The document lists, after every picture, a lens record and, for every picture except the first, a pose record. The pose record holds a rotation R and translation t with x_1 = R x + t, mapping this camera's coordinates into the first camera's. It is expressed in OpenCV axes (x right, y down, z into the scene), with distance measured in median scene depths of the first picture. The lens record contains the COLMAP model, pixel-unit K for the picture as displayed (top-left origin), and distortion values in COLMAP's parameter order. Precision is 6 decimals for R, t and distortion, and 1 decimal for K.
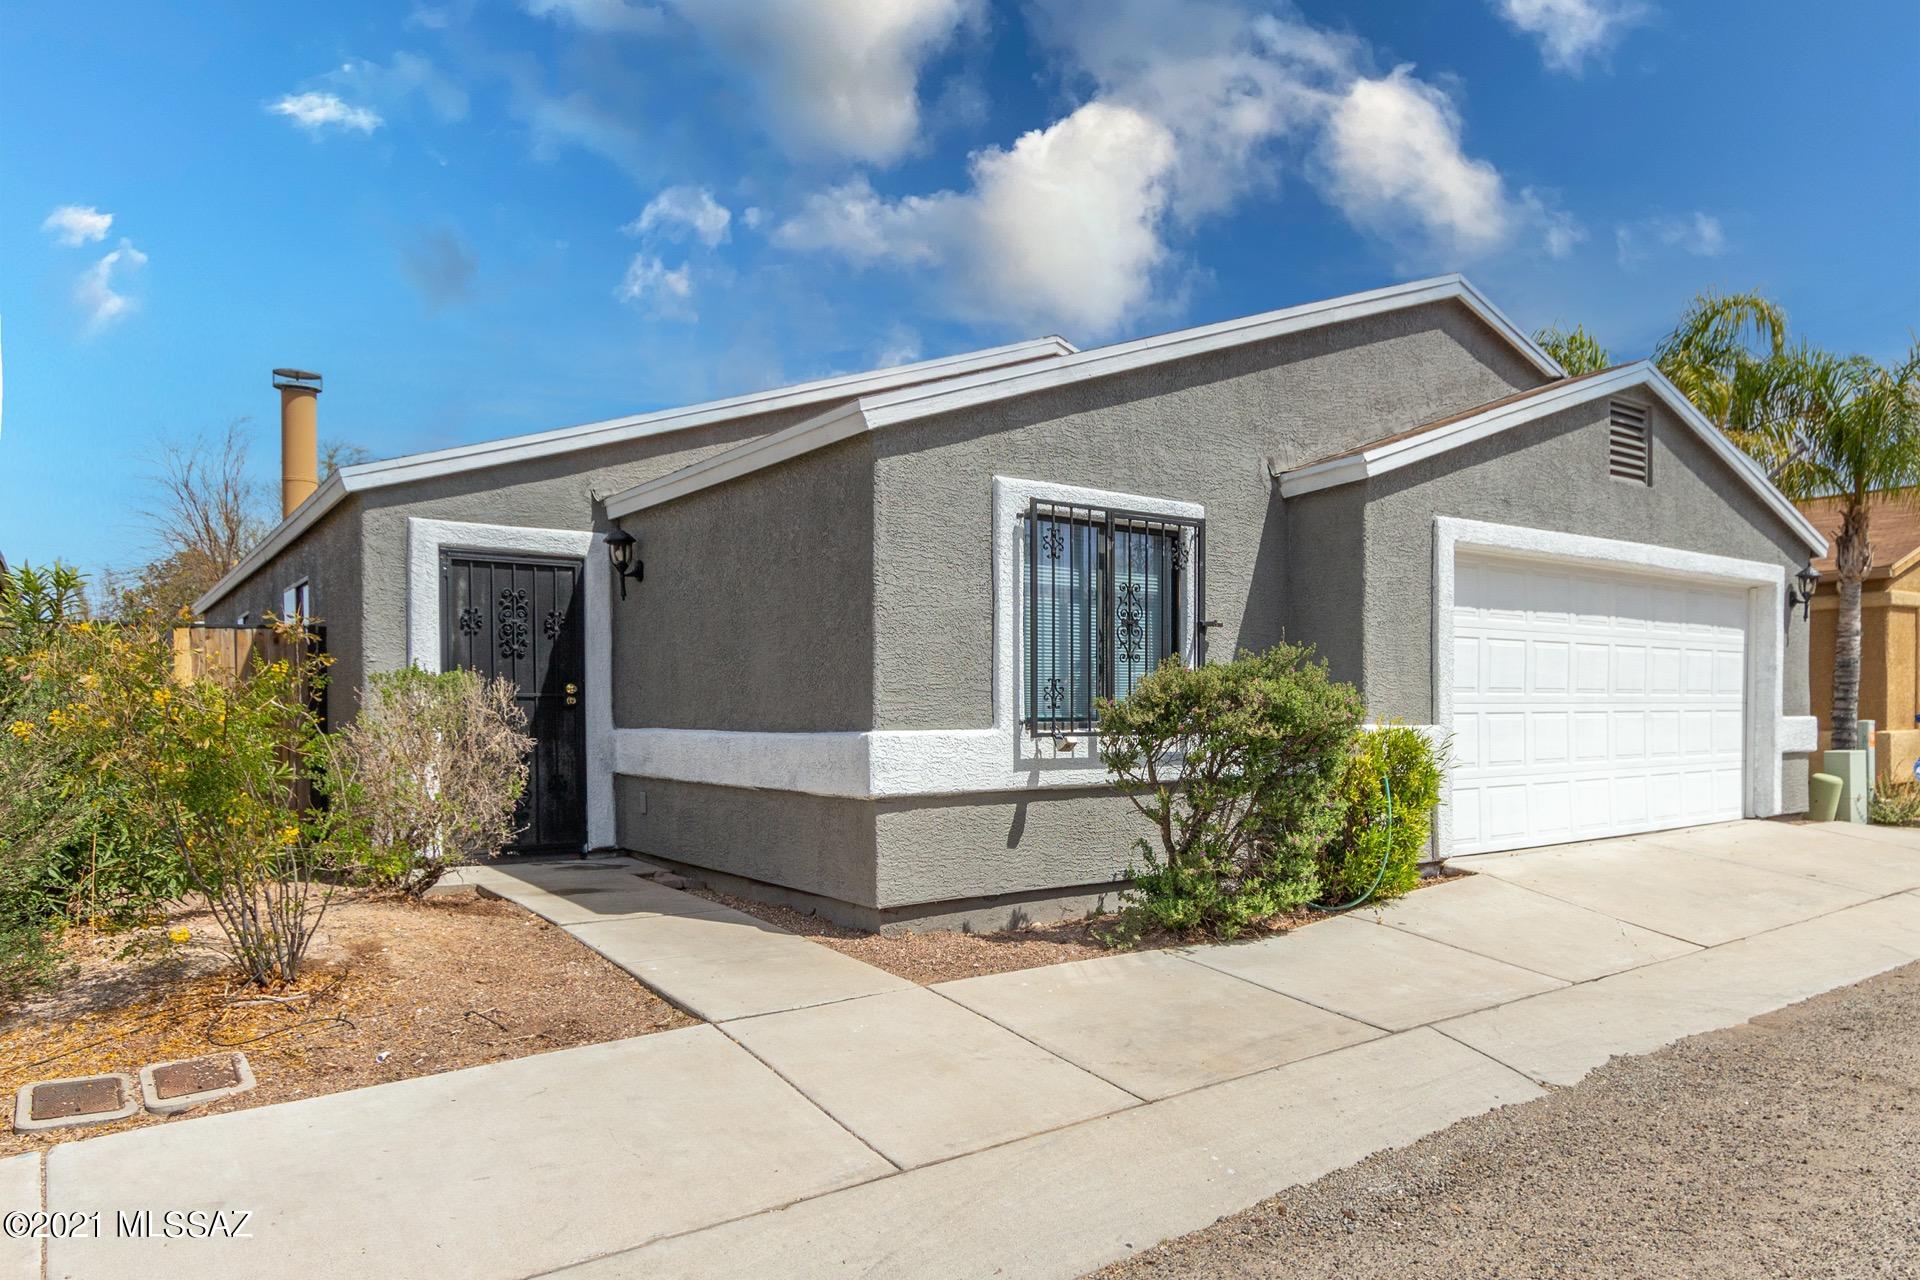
lens RADIAL K [[1201.9, 0, 1063.0], [0, 1201.9, 710.3], [0, 0, 1]] dist [0.032485, 0.000231]
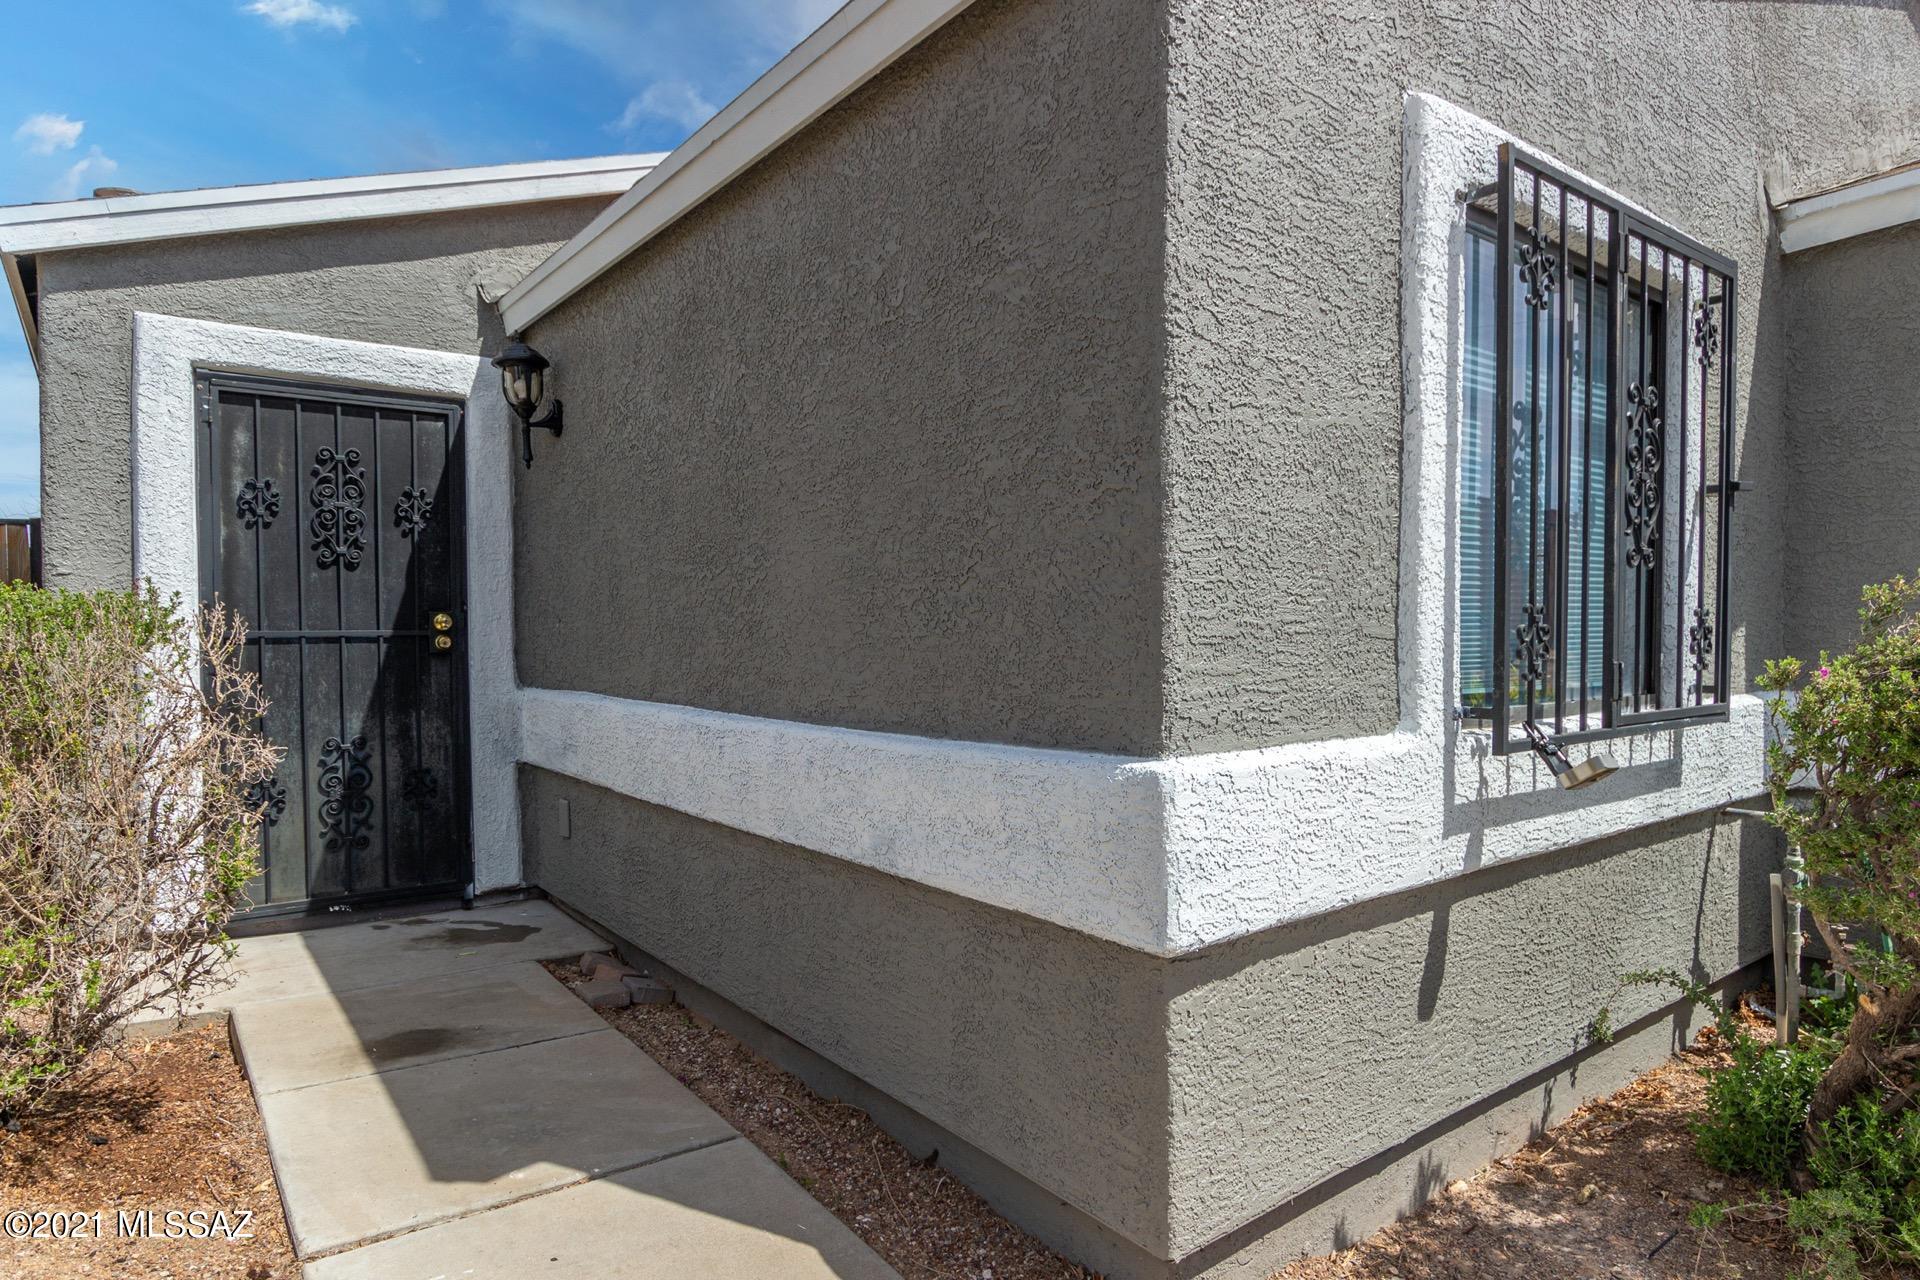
lens RADIAL K [[1060.8, 0, 960.0], [0, 1060.8, 640.0], [0, 0, 1]] dist [0.003311, 0.001214]
pose [[0.999918, -0.000782, -0.012780, -0.160596], [0.000916, 0.999944, 0.010496, -0.015238], [0.012771, -0.010507, 0.999863, 0.524150]]
